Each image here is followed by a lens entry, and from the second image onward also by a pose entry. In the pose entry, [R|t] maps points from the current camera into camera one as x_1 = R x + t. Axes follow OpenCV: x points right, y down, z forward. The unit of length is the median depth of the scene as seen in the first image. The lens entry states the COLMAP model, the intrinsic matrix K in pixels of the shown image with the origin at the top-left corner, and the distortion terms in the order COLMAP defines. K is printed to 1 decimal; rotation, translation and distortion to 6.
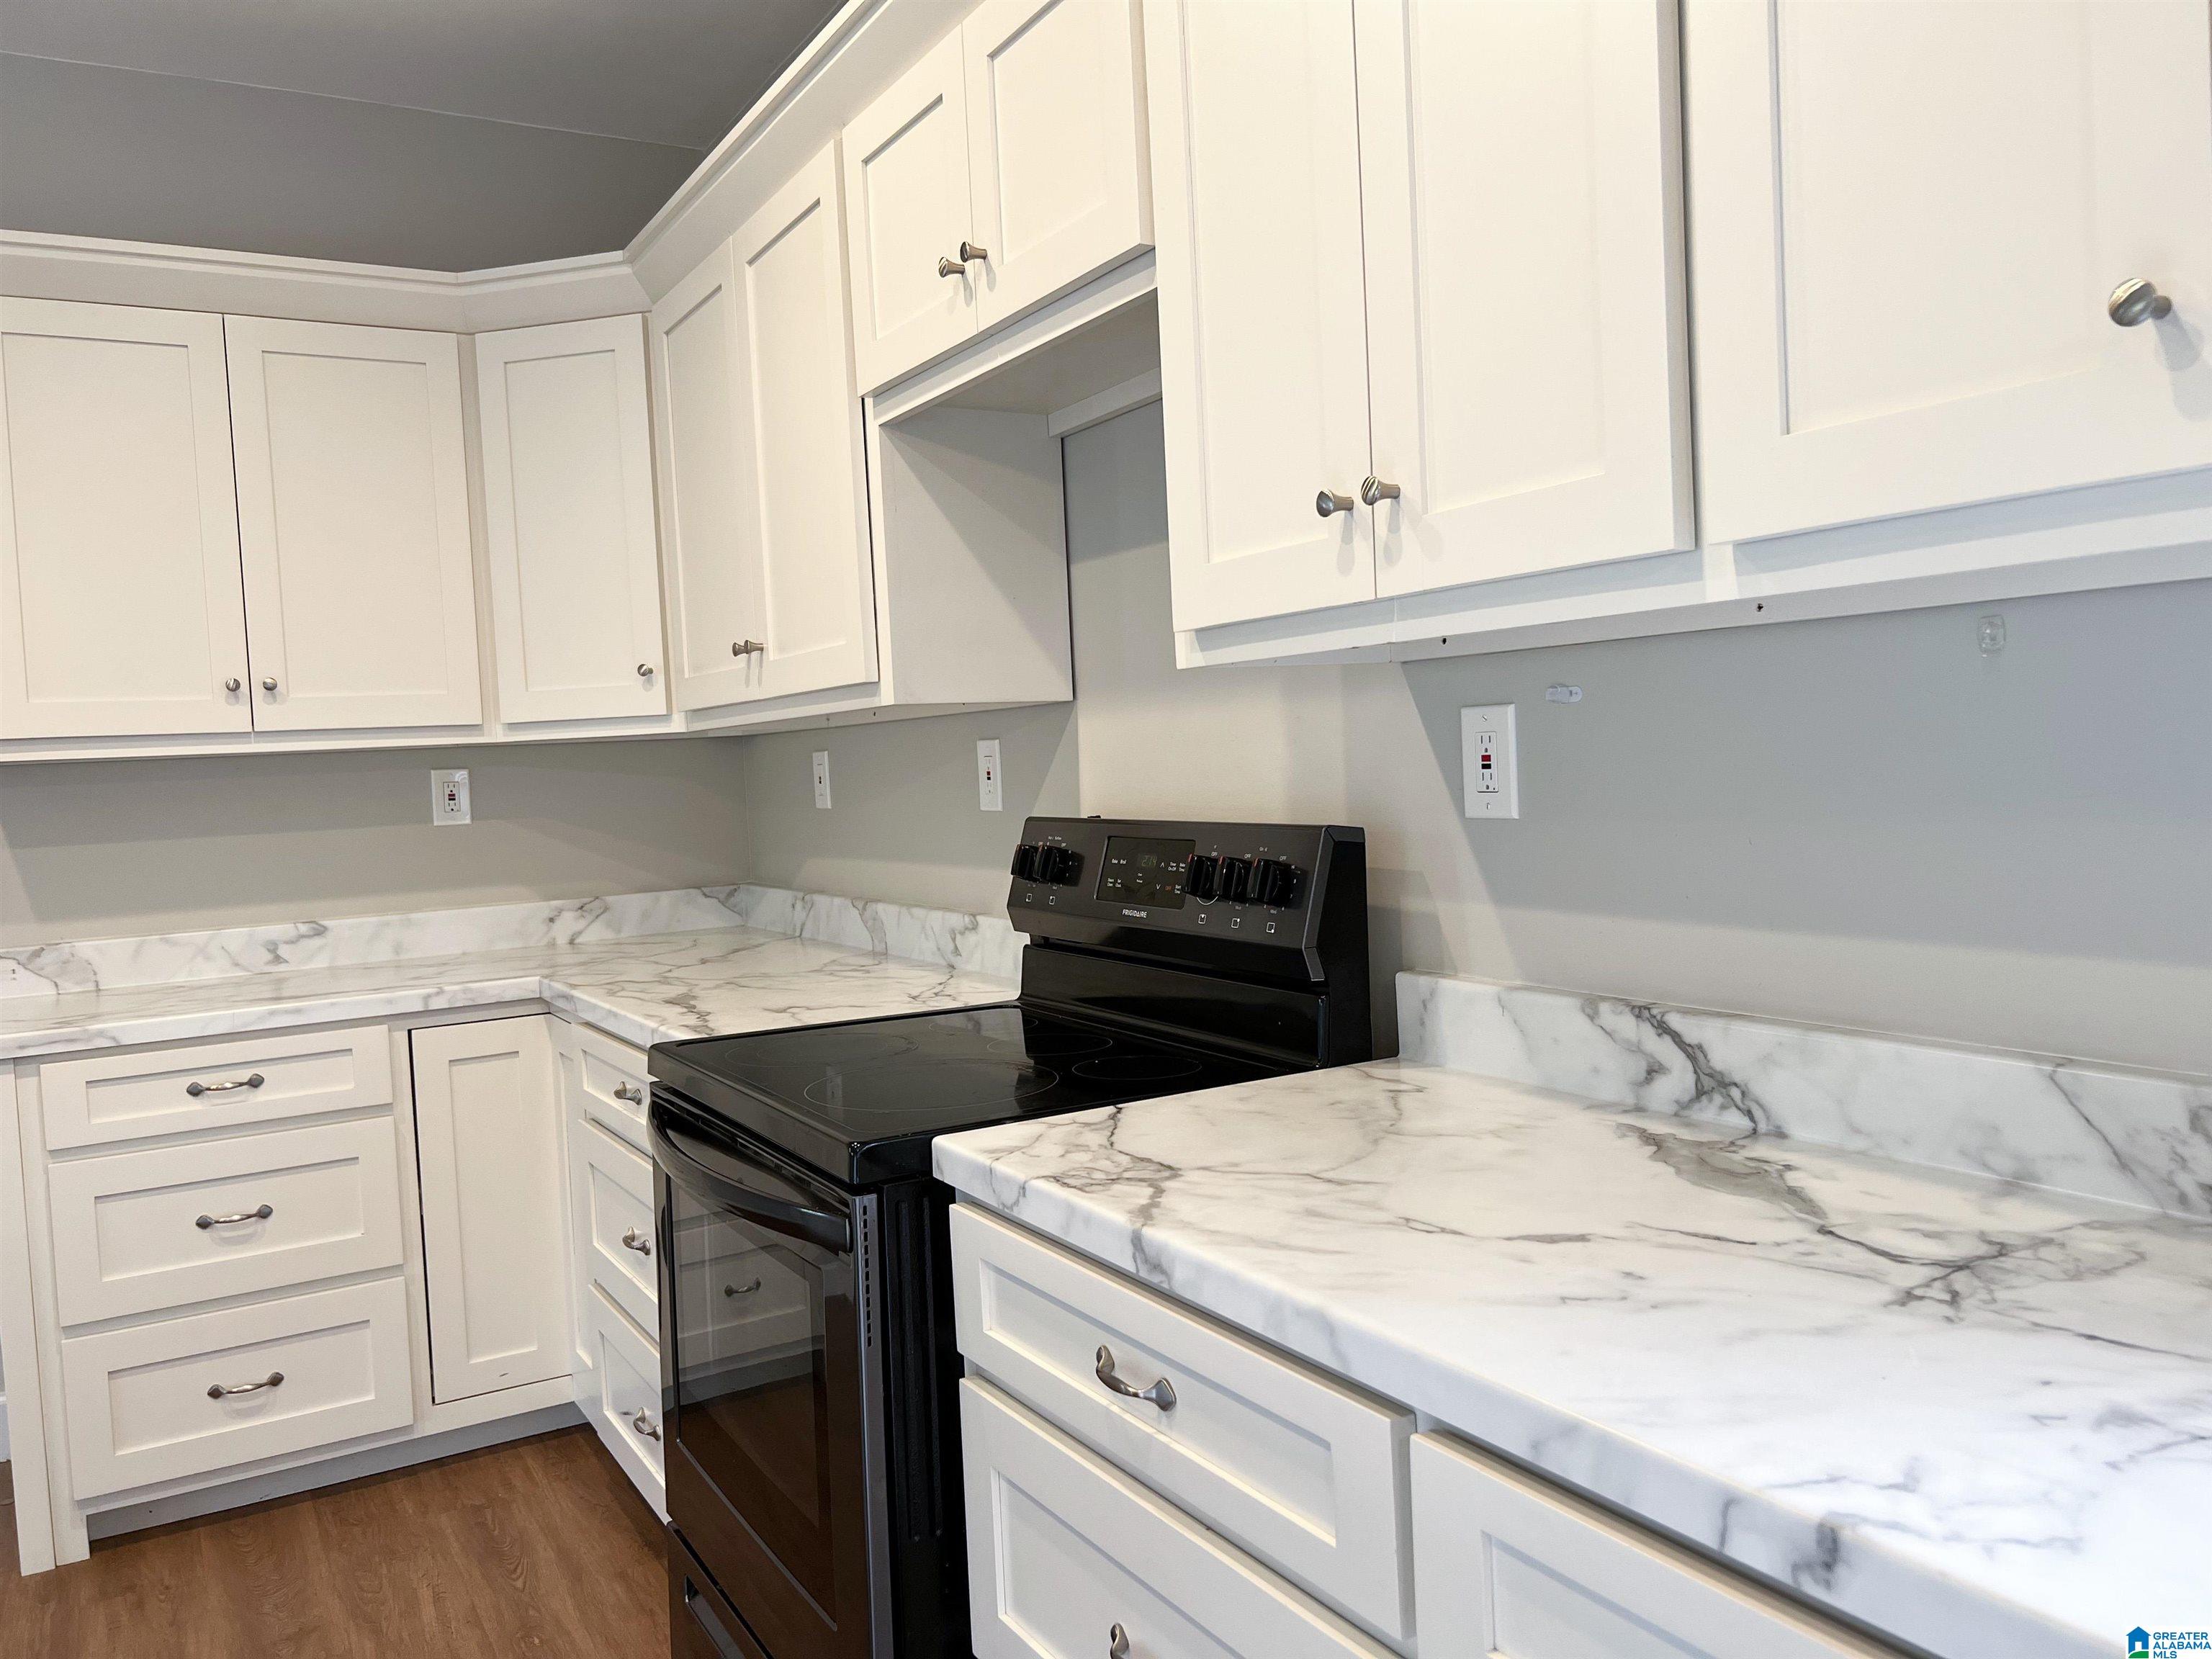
lens RADIAL K [[1677.0, 0, 1093.2], [0, 1677.0, 819.6], [0, 0, 1]] dist [0.040984, -0.045425]
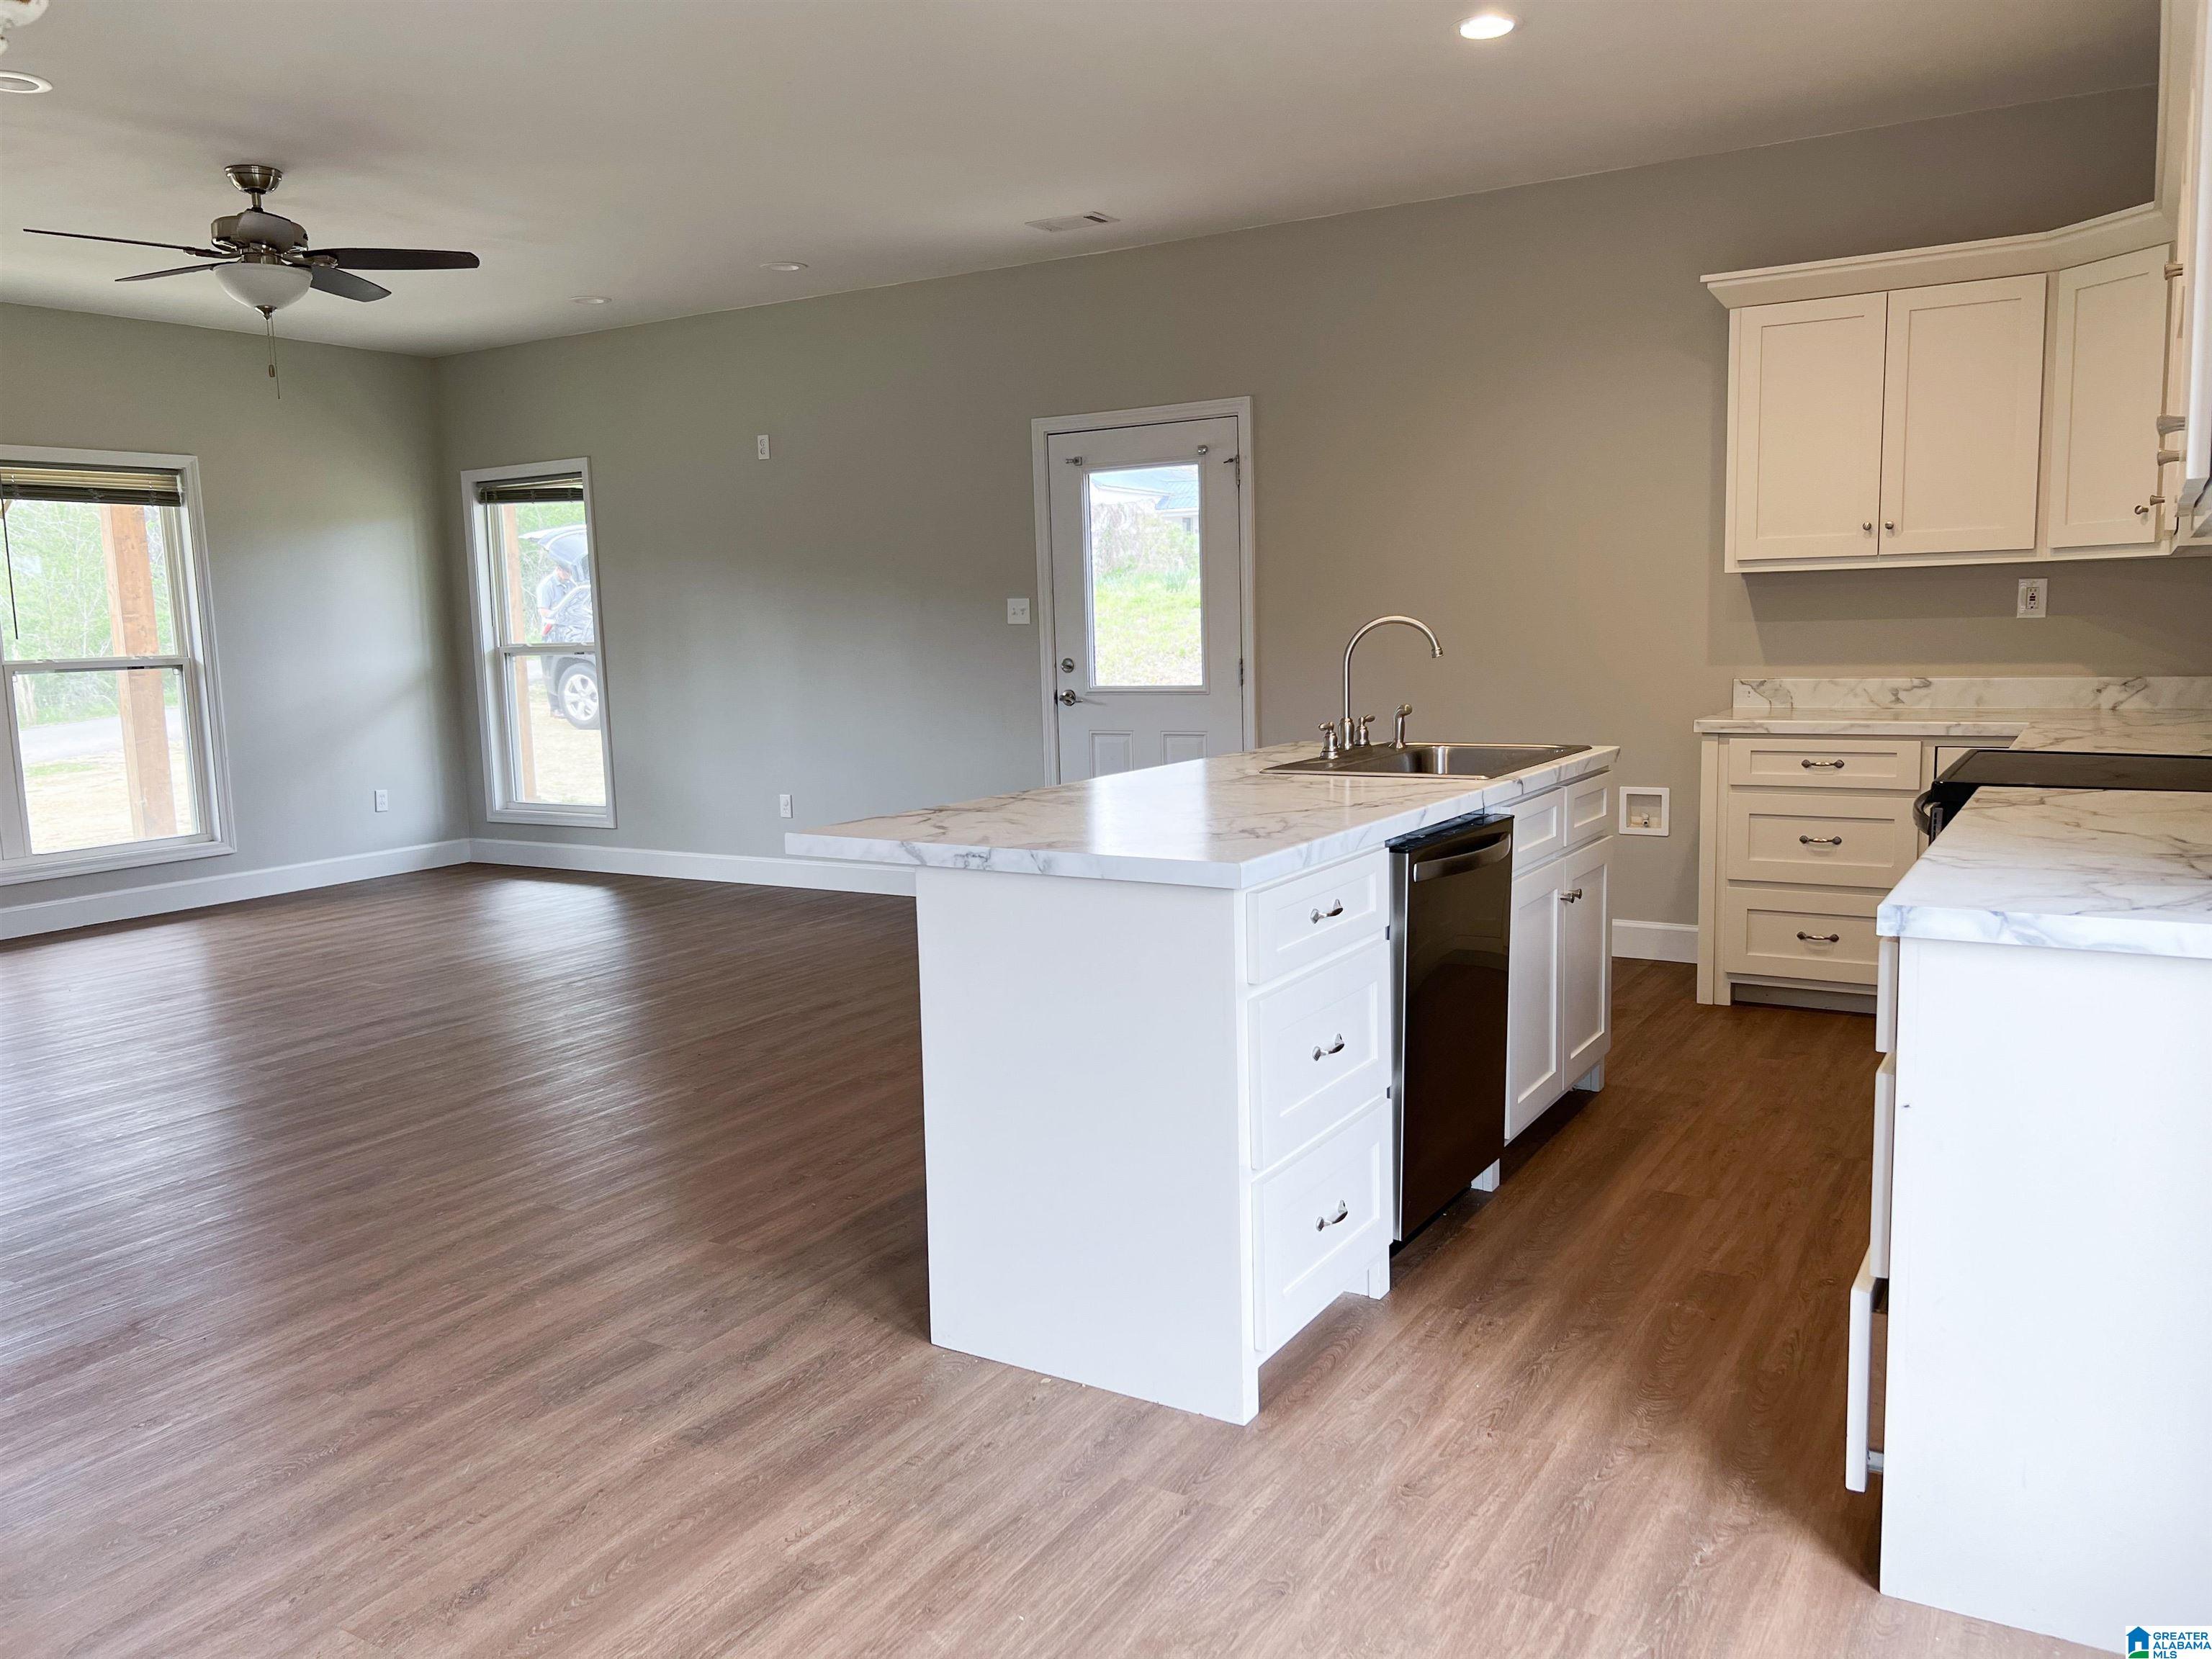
lens RADIAL K [[1674.8, 0, 1108.9], [0, 1674.8, 826.1], [0, 0, 1]] dist [0.052332, -0.051753]
pose [[0.482090, 0.147296, -0.863651, 0.581440], [-0.032525, 0.988096, 0.150364, -0.014821], [0.875518, -0.044399, 0.481142, -0.433425]]
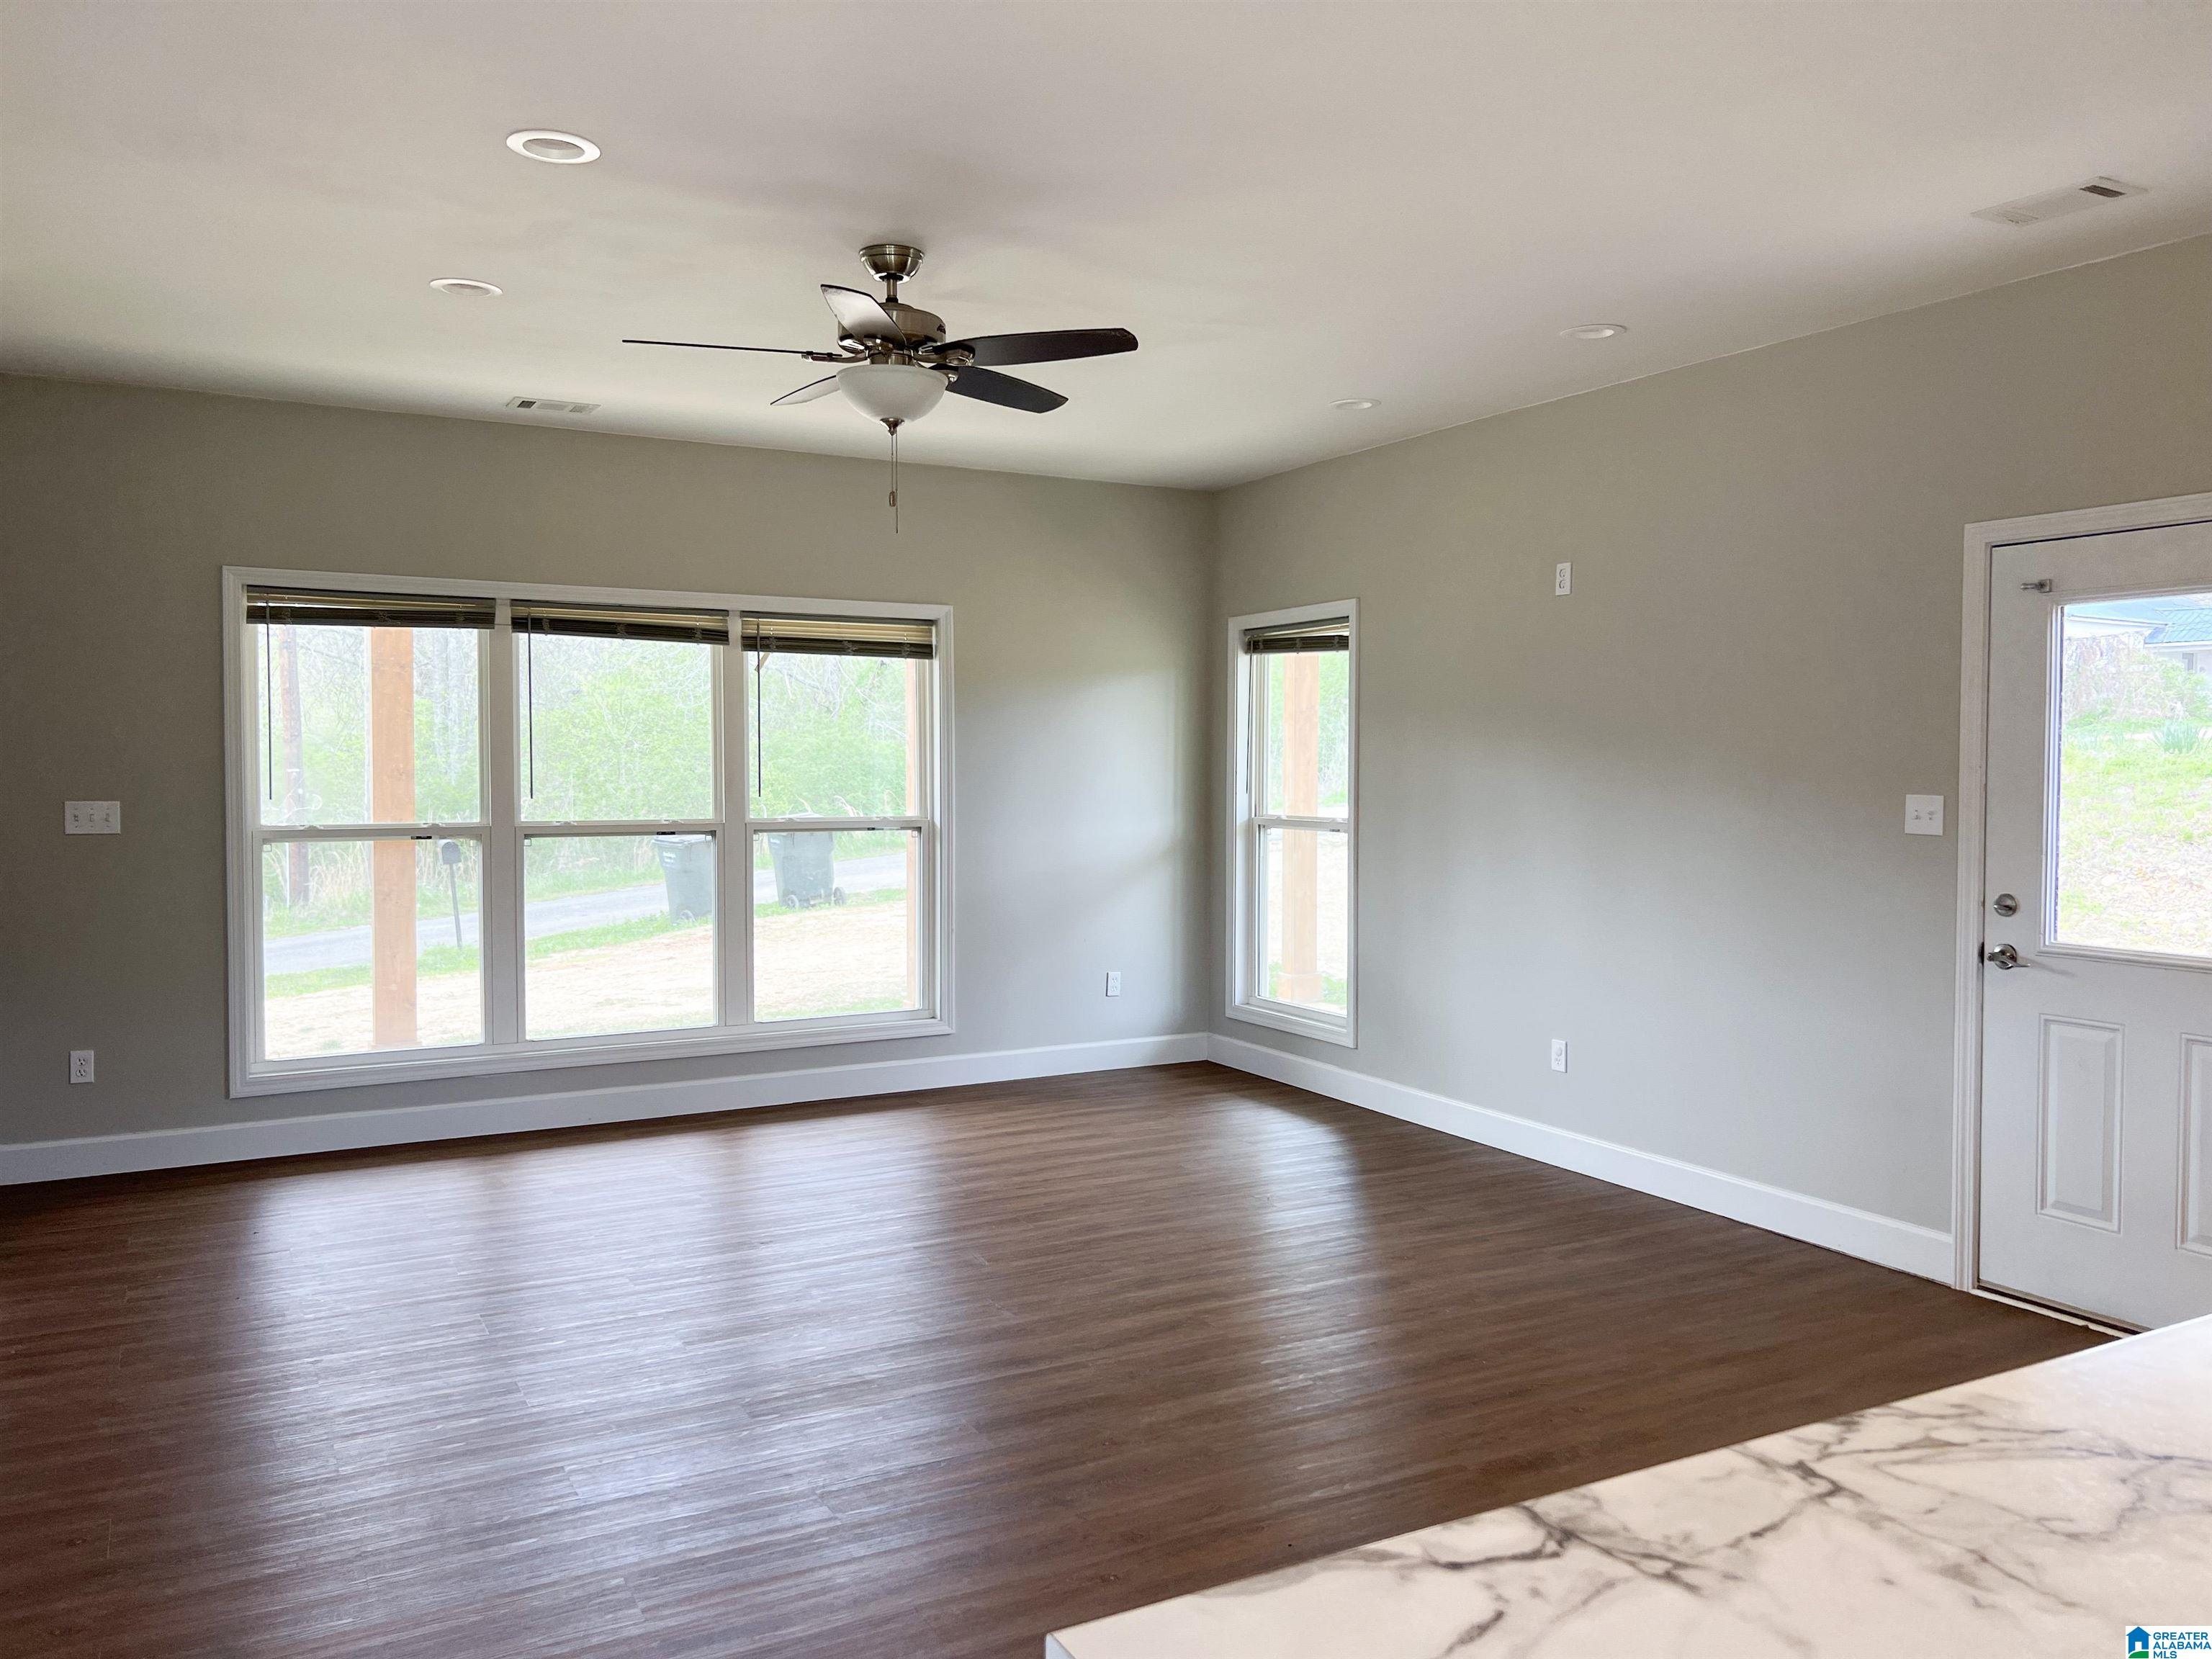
lens RADIAL K [[1659.0, 0, 1133.1], [0, 1659.0, 820.1], [0, 0, 1]] dist [0.128743, -0.159587]
pose [[-0.002353, 0.088041, -0.996114, 0.009172], [-0.045022, 0.995097, 0.088057, -0.052954], [0.998983, 0.045054, 0.001623, -0.134842]]
